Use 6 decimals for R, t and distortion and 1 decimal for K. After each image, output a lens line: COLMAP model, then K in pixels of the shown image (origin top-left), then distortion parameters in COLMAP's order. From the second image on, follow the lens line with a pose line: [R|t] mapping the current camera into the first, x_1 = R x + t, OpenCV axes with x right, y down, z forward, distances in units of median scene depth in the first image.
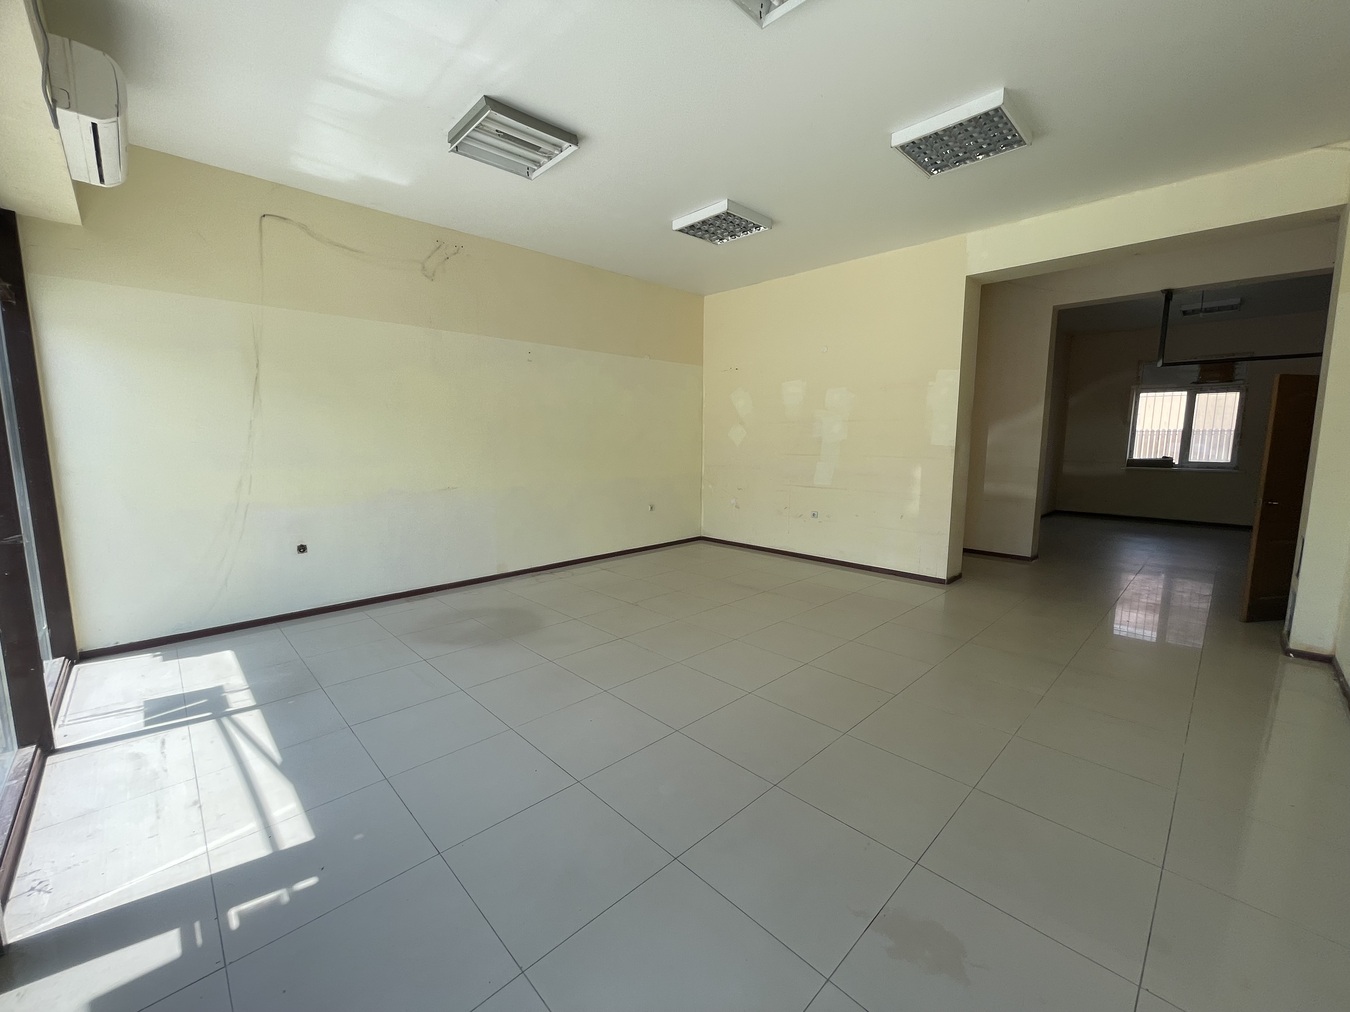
lens RADIAL K [[543.8, 0, 668.8], [0, 543.8, 506.6], [0, 0, 1]] dist [0.001097, -0.000551]
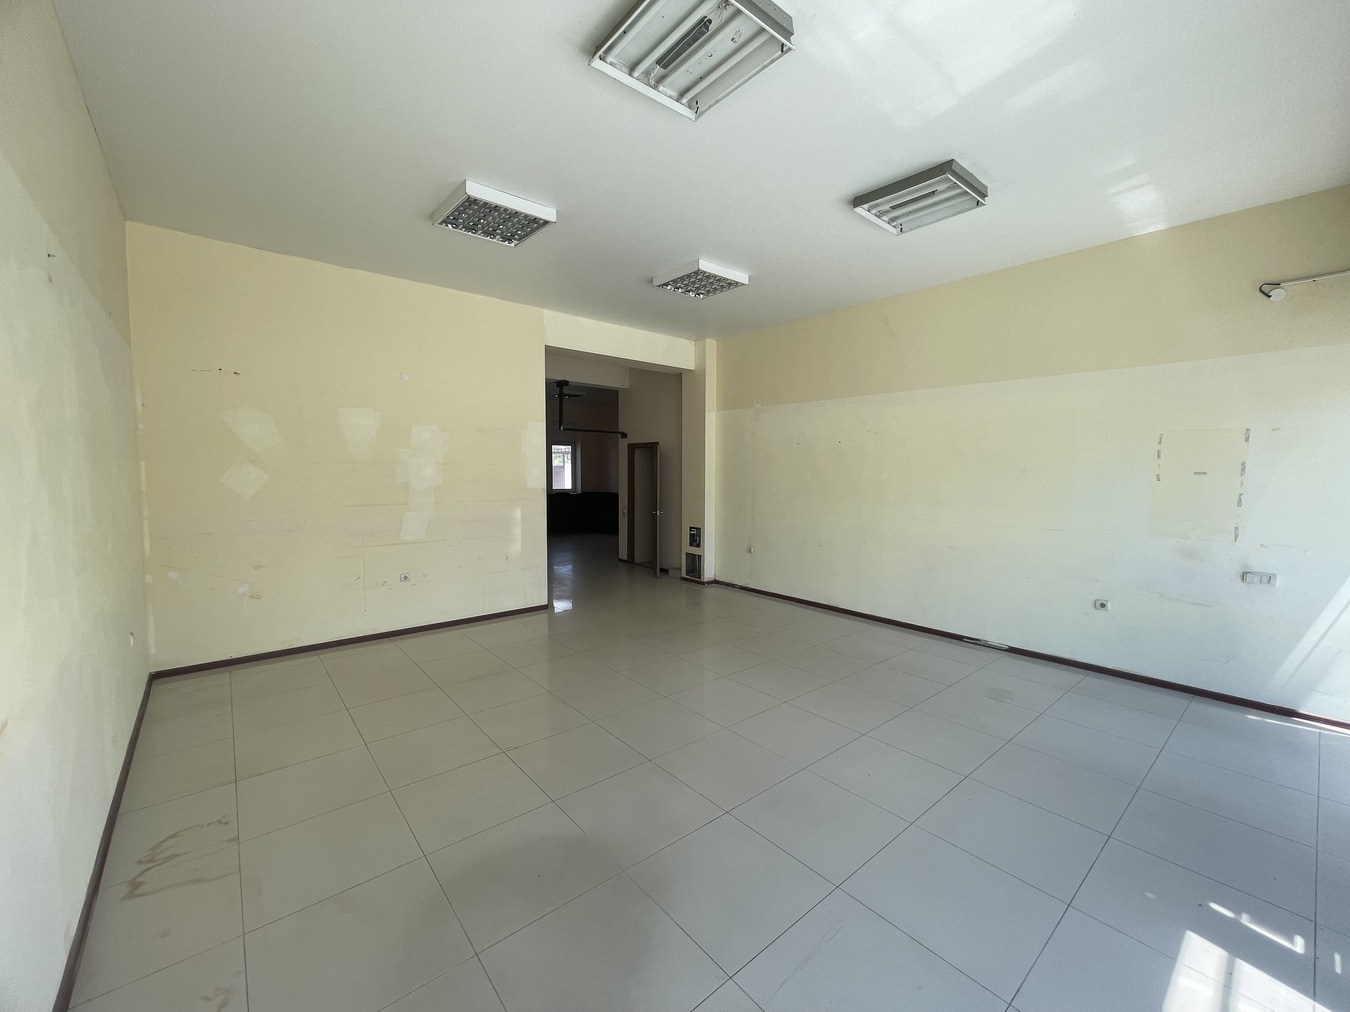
lens RADIAL K [[538.5, 0, 670.0], [0, 538.5, 509.4], [0, 0, 1]] dist [0.000282, -0.002826]
pose [[0.076537, -0.075217, 0.994226, -0.628394], [0.123292, 0.990212, 0.065422, -0.114350], [-0.989415, 0.117573, 0.085062, 0.681370]]
